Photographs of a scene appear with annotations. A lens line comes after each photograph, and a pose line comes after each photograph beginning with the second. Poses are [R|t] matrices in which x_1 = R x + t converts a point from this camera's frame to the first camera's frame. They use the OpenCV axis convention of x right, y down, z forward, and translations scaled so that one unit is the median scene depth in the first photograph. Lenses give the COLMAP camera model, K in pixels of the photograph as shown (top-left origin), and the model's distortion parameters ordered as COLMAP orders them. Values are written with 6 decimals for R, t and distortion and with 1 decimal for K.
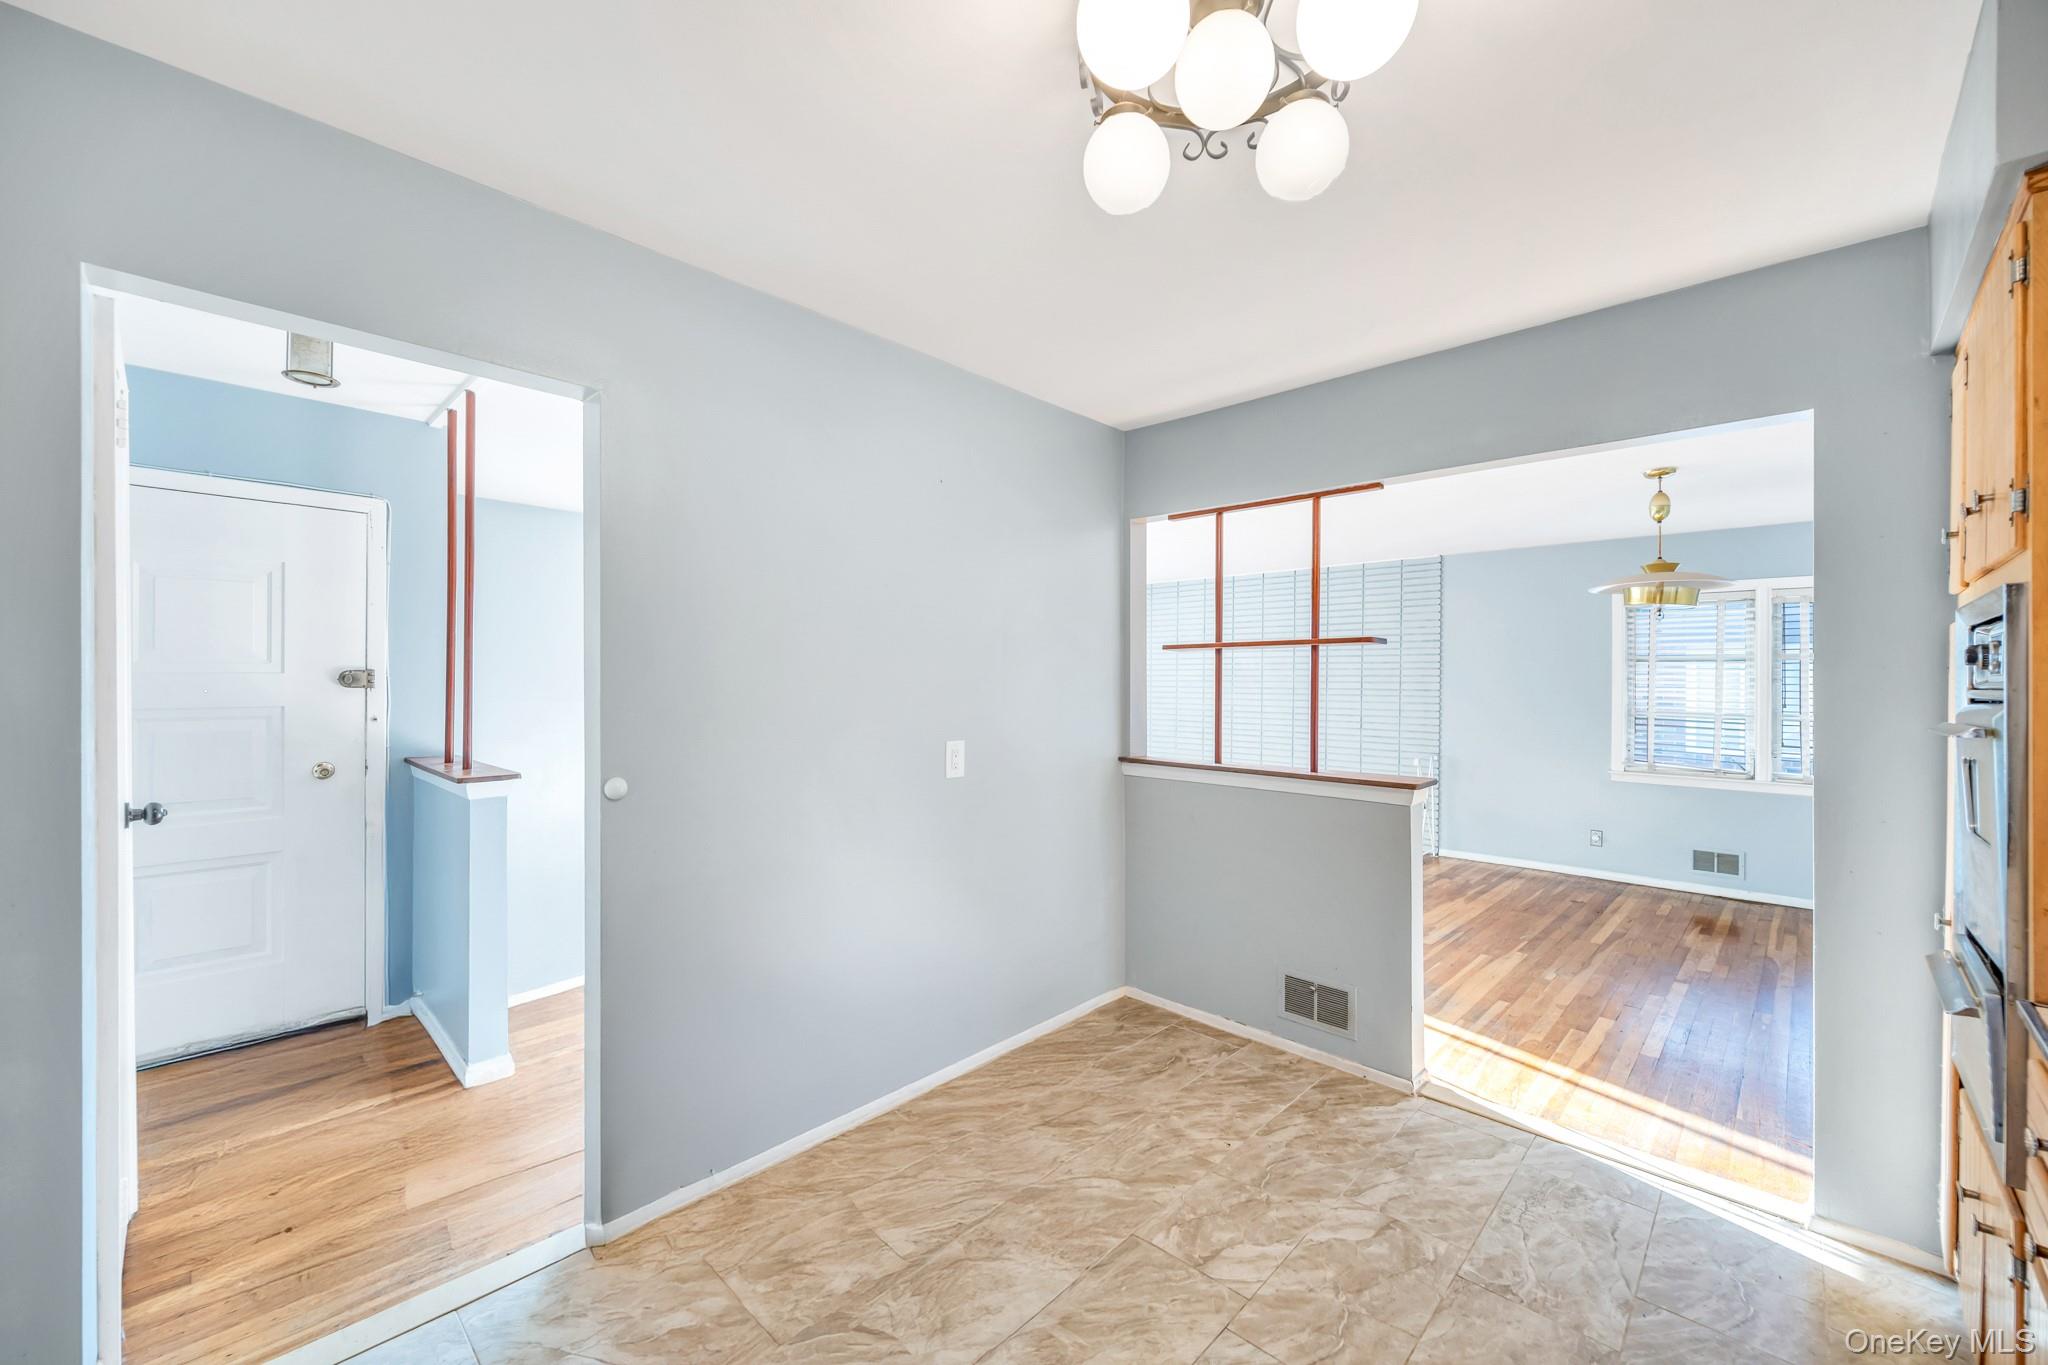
lens RADIAL K [[807.5, 0, 1025.8], [0, 807.5, 687.3], [0, 0, 1]] dist [-0.000030, 0.000222]
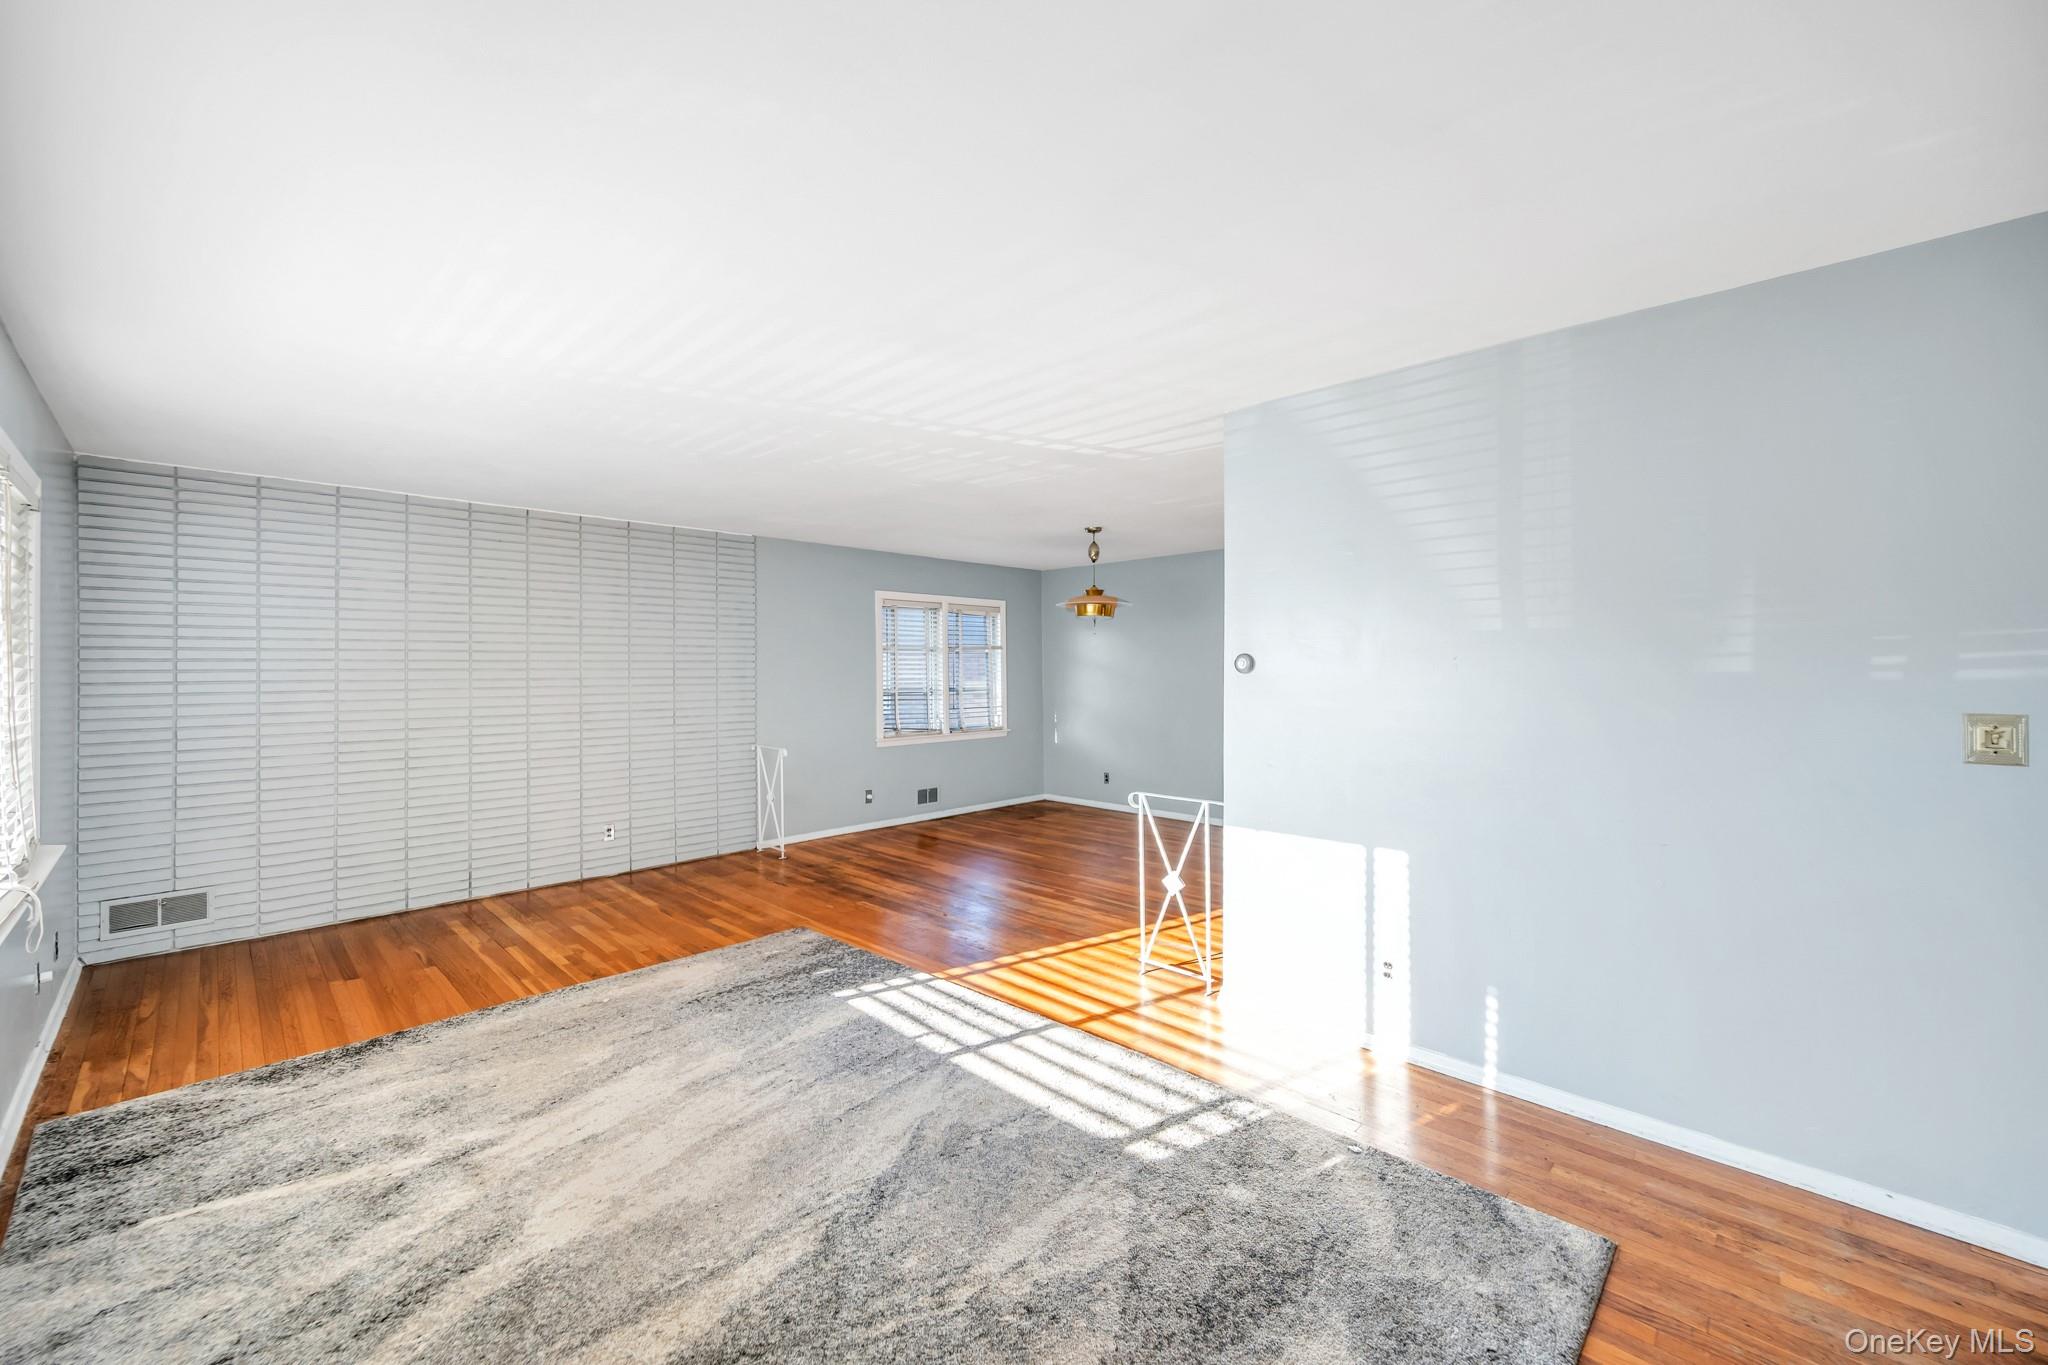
lens RADIAL K [[807.5, 0, 1024.5], [0, 807.5, 665.9], [0, 0, 1]] dist [-0.000030, 0.000222]
pose [[0.003920, -0.008947, 0.999952, -1.028656], [0.009828, 0.999912, 0.008908, -0.033655], [-0.999944, 0.009793, 0.004007, 1.580968]]
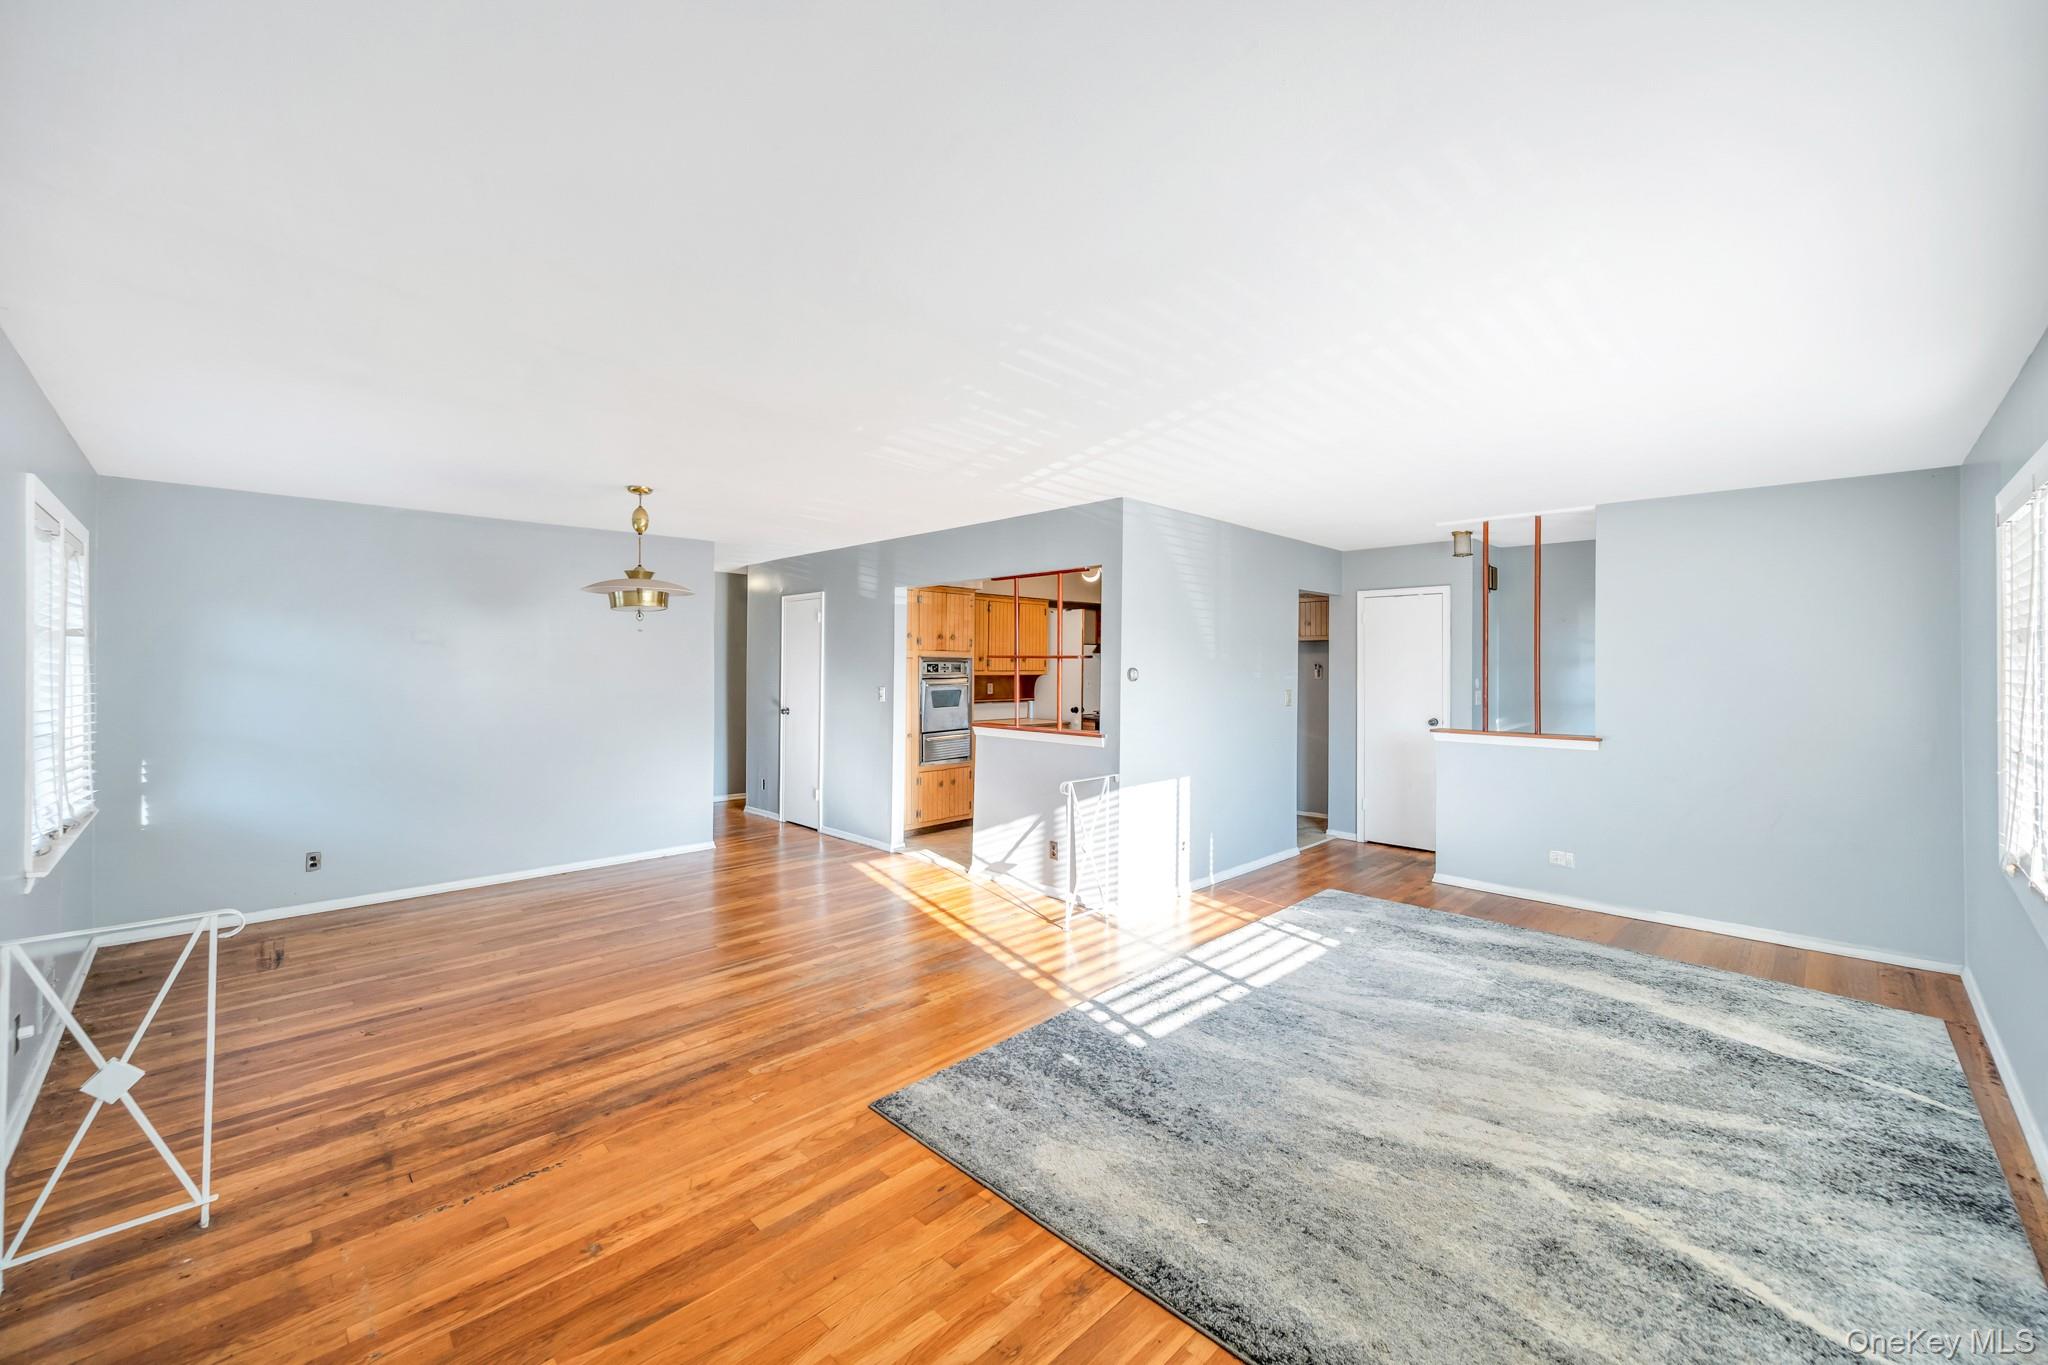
lens RADIAL K [[807.5, 0, 1014.7], [0, 807.5, 660.3], [0, 0, 1]] dist [-0.000030, 0.000222]
pose [[-0.999502, -0.014246, 0.028154, 0.328047], [-0.014244, 0.999899, 0.000281, -0.049117], [-0.028156, -0.000120, -0.999604, 2.969683]]
